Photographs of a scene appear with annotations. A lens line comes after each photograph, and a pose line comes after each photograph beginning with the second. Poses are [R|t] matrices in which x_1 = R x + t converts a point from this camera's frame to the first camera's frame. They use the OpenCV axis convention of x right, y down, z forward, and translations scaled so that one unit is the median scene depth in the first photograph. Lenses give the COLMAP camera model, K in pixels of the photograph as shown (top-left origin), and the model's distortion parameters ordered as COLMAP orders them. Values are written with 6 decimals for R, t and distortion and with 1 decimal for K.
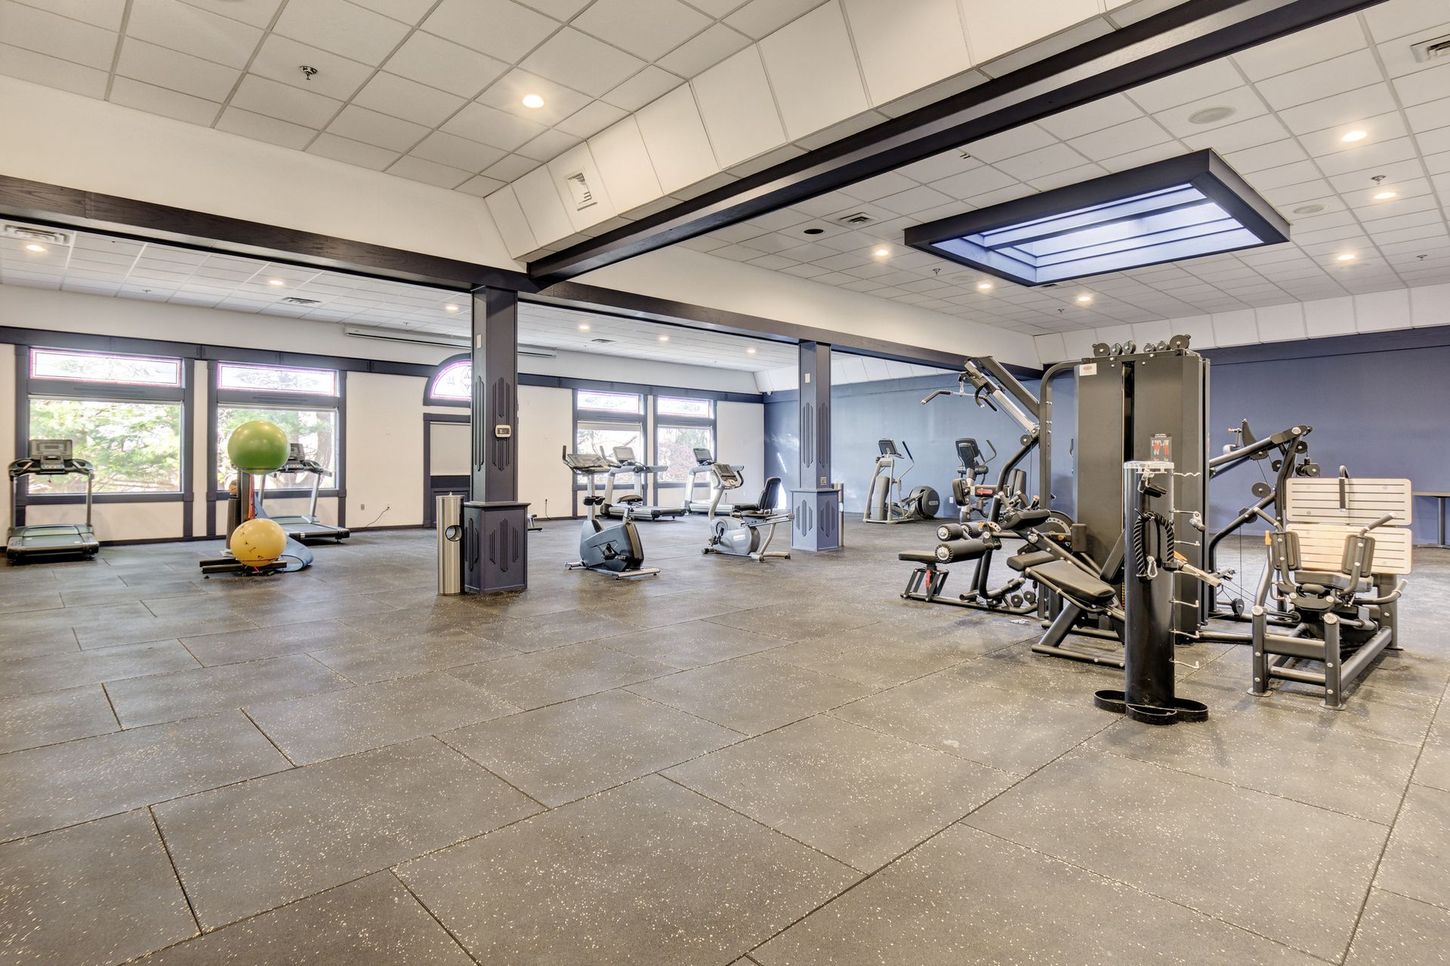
lens RADIAL K [[748.4, 0, 728.4], [0, 748.4, 474.7], [0, 0, 1]] dist [0.004333, -0.000953]
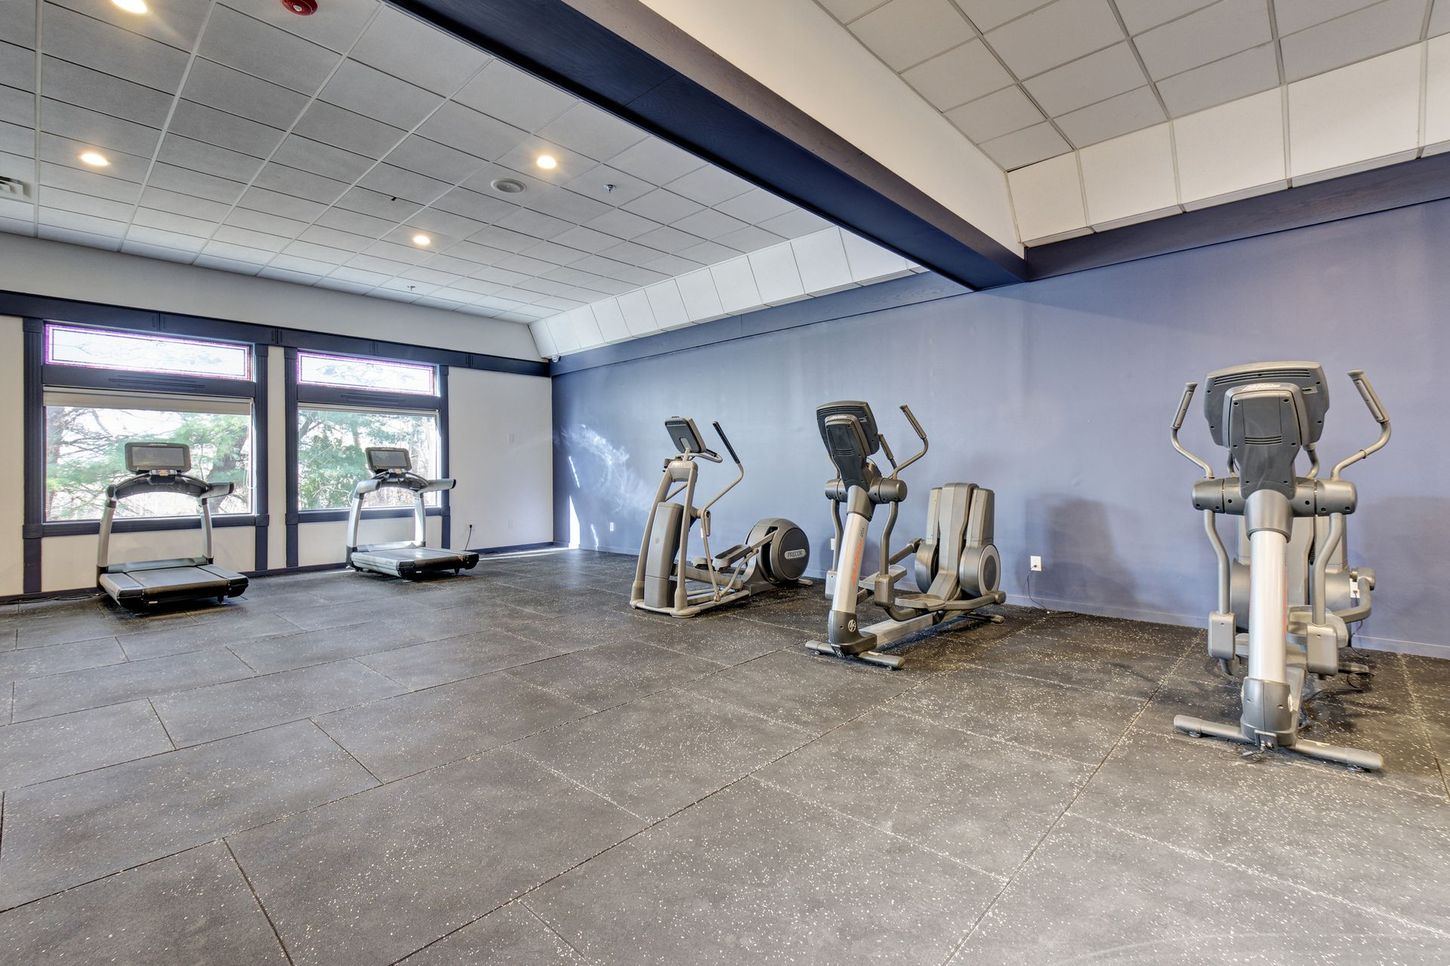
lens RADIAL K [[647.9, 0, 725.9], [0, 647.9, 475.6], [0, 0, 1]] dist [0.008006, -0.003476]
pose [[0.997866, -0.010748, 0.064404, 0.210628], [0.011222, 0.999913, -0.006995, -0.010546], [-0.064323, 0.007703, 0.997899, 0.609170]]
